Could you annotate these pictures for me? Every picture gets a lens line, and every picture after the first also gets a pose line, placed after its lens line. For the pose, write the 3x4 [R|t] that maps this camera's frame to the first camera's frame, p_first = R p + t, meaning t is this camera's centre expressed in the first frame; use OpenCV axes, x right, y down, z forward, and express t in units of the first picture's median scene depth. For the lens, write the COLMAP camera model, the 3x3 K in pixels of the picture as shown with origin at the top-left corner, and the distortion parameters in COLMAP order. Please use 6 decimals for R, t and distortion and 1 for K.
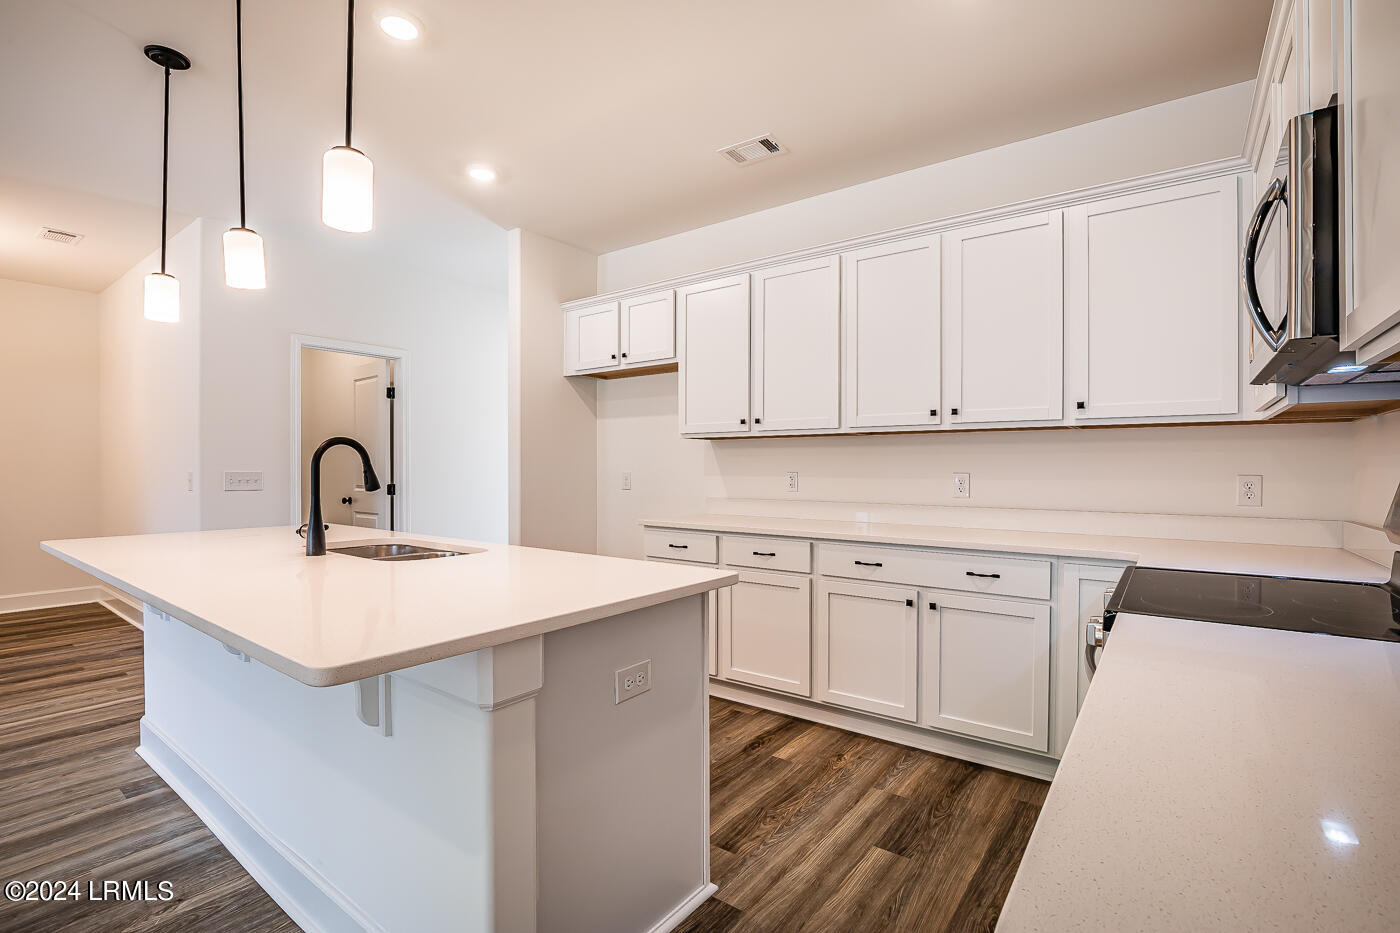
lens RADIAL K [[635.4, 0, 713.8], [0, 635.4, 471.5], [0, 0, 1]] dist [-0.041401, 0.010448]
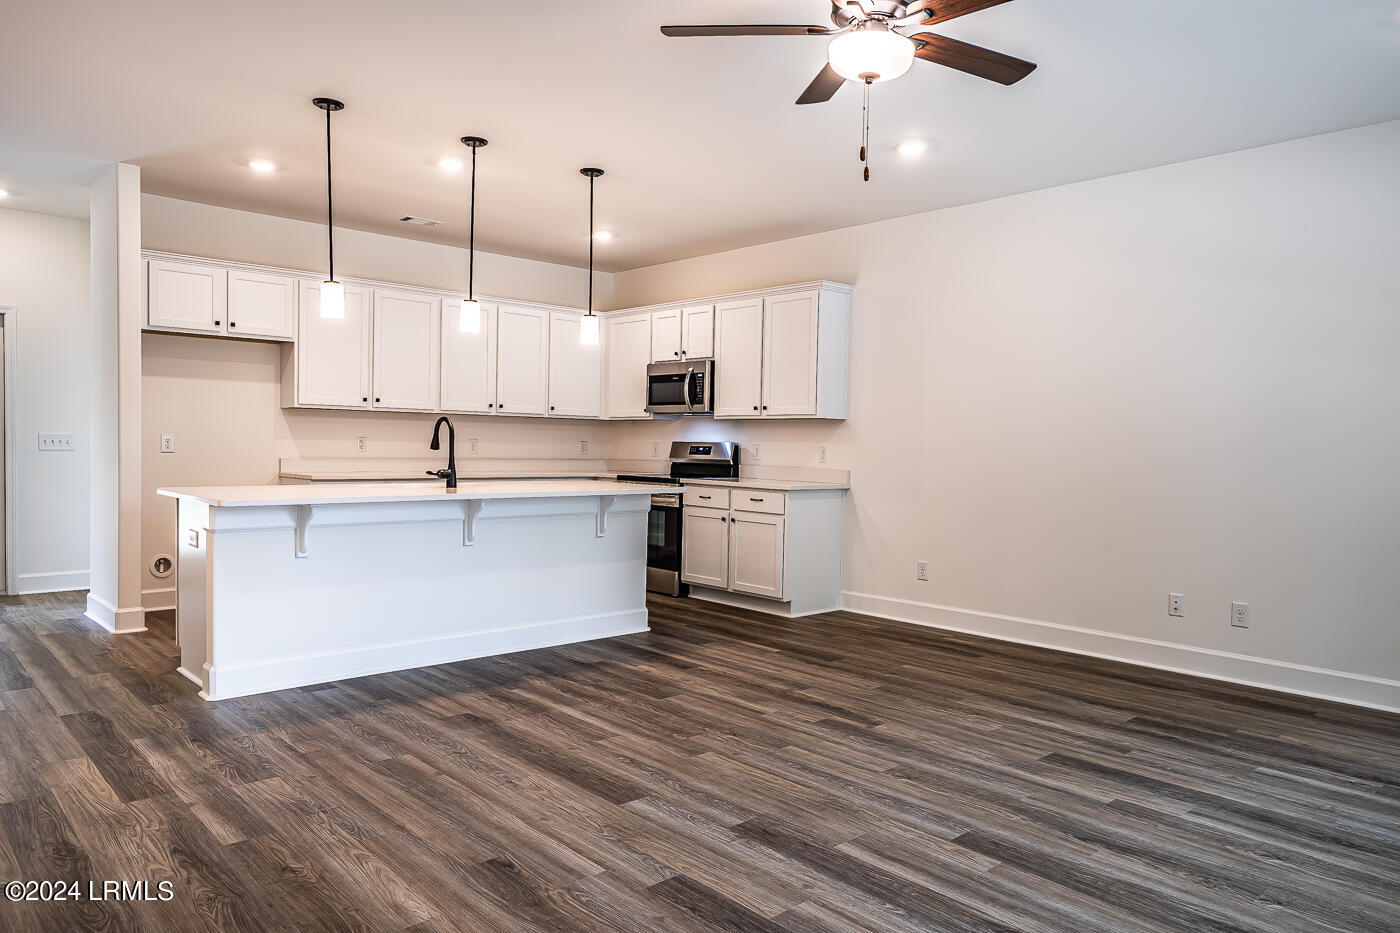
lens RADIAL K [[935.8, 0, 714.4], [0, 935.8, 471.5], [0, 0, 1]] dist [0.001651, 0.003316]
pose [[0.186804, -0.029145, 0.981965, -2.332409], [-0.016294, 0.999330, 0.032761, -0.004408], [-0.982262, -0.022120, 0.186204, -0.126074]]
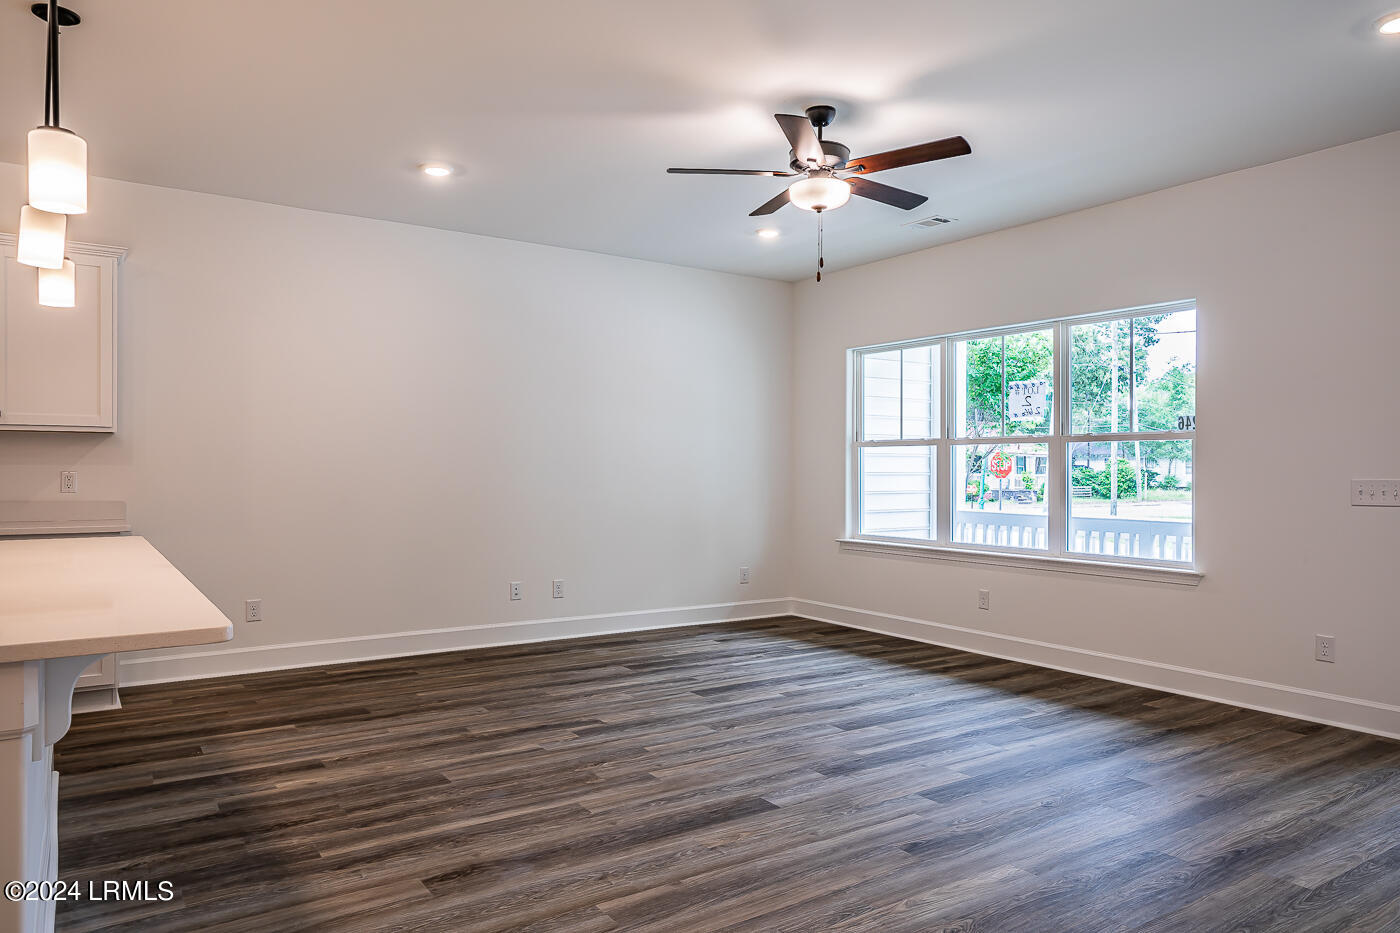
lens RADIAL K [[935.8, 0, 714.4], [0, 935.8, 471.5], [0, 0, 1]] dist [0.001651, 0.003316]
pose [[-0.944452, -0.007242, 0.328571, -1.546094], [-0.005633, 0.999967, 0.005847, -0.010236], [-0.328603, 0.003671, -0.944461, 1.429325]]
